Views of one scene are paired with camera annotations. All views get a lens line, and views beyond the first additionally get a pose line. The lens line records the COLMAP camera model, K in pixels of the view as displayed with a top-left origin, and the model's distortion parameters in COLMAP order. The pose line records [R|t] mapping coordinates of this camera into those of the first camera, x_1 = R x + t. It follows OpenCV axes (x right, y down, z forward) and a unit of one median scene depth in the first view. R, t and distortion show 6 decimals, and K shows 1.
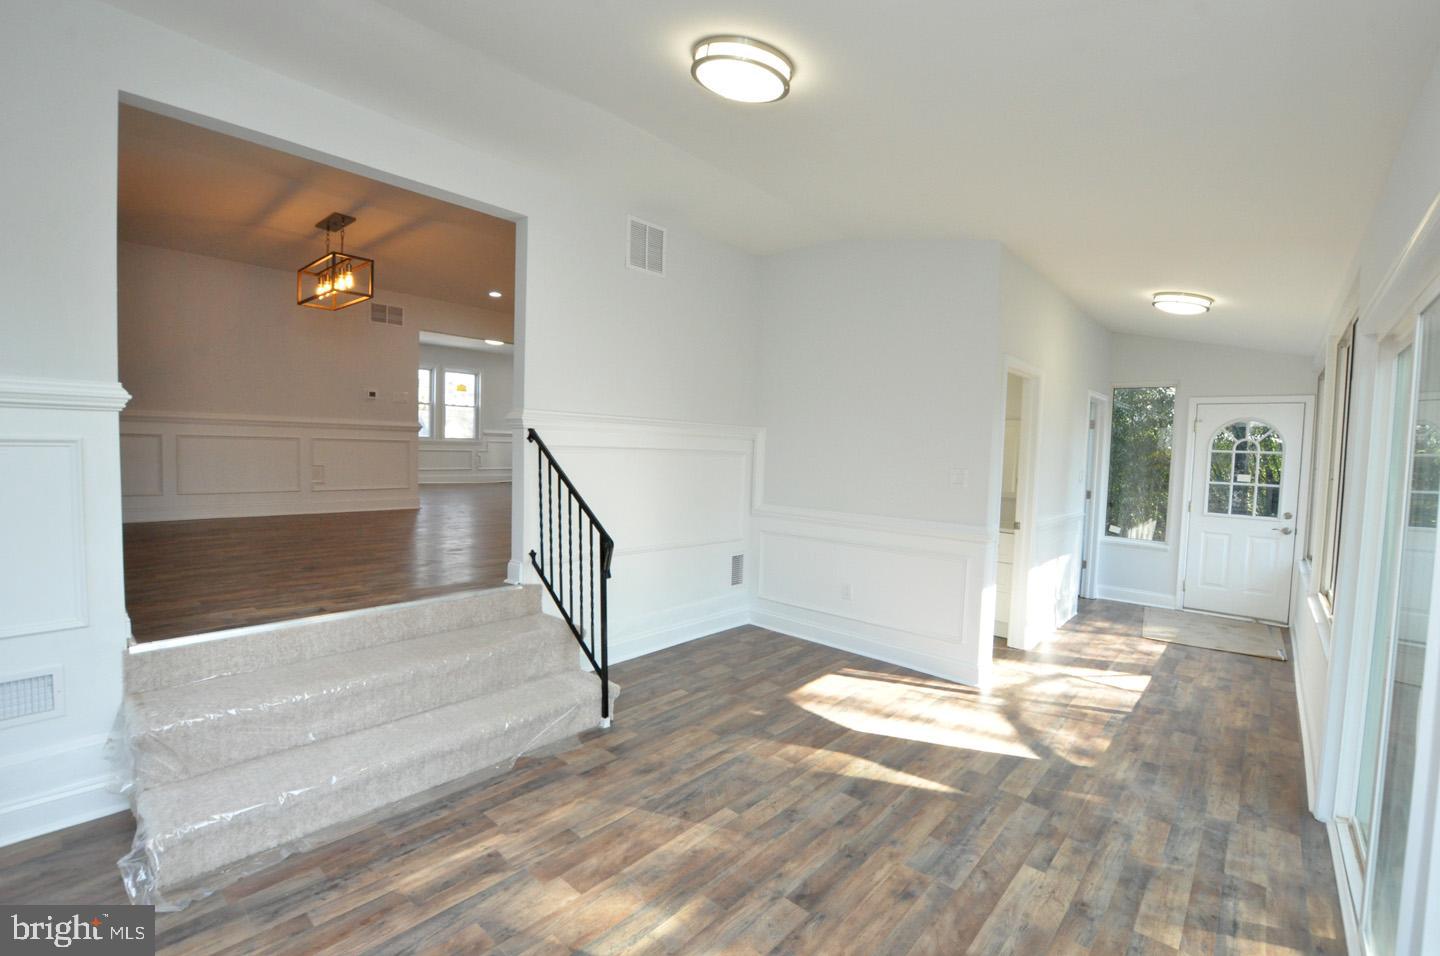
lens RADIAL K [[633.0, 0, 729.4], [0, 633.0, 481.3], [0, 0, 1]] dist [-0.032182, 0.004448]
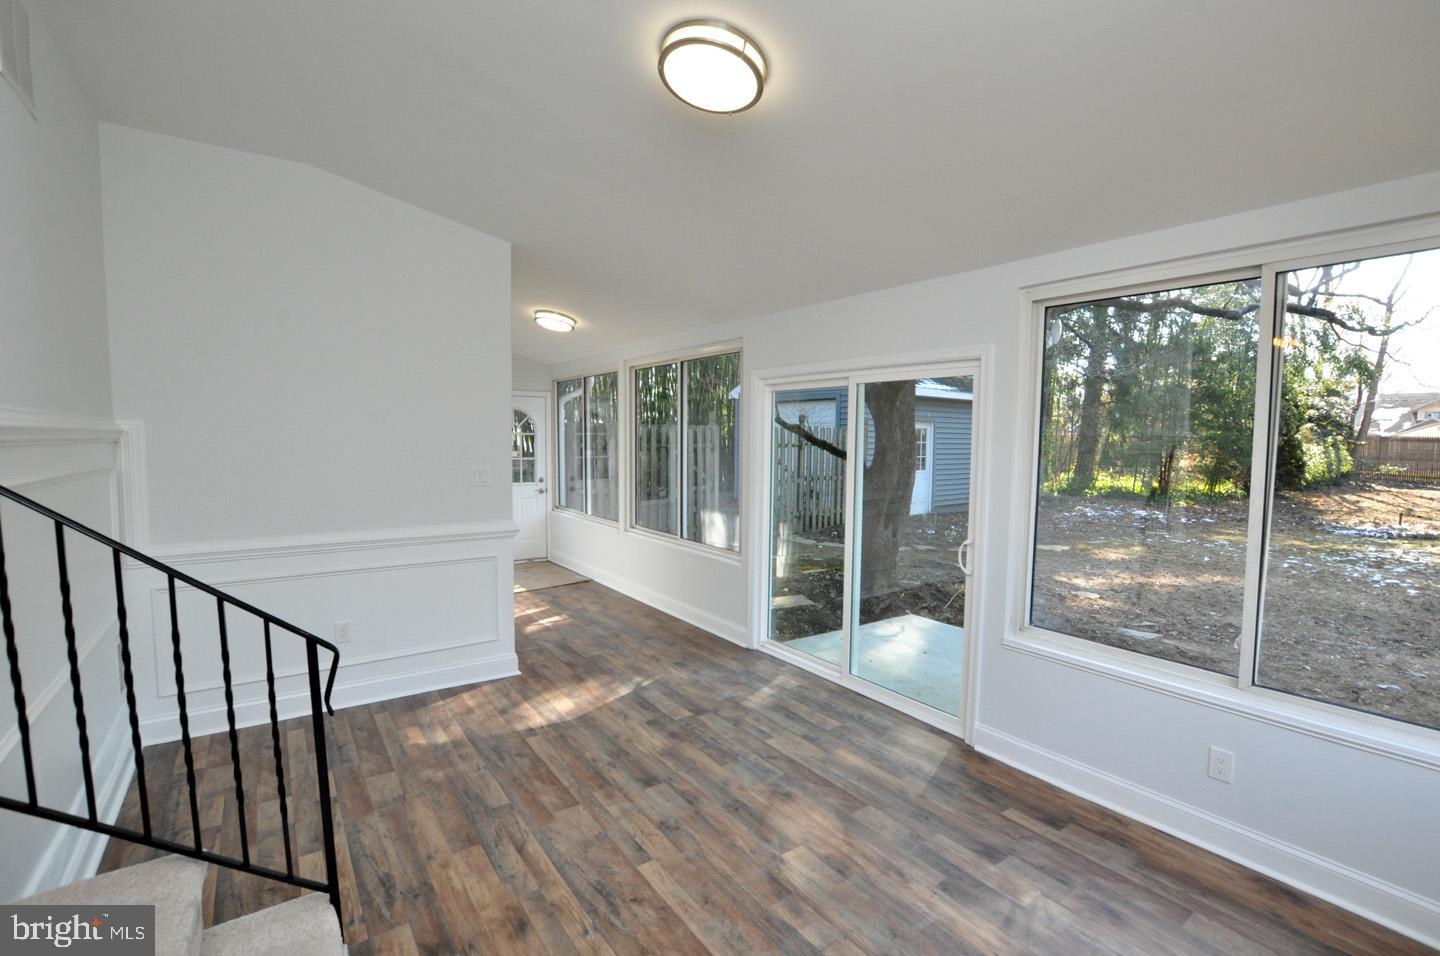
lens RADIAL K [[633.0, 0, 714.7], [0, 633.0, 474.5], [0, 0, 1]] dist [-0.032182, 0.004448]
pose [[0.216457, -0.089779, 0.972155, -0.741419], [0.047341, 0.995557, 0.081400, -0.103665], [-0.975144, 0.028403, 0.219745, 0.620053]]
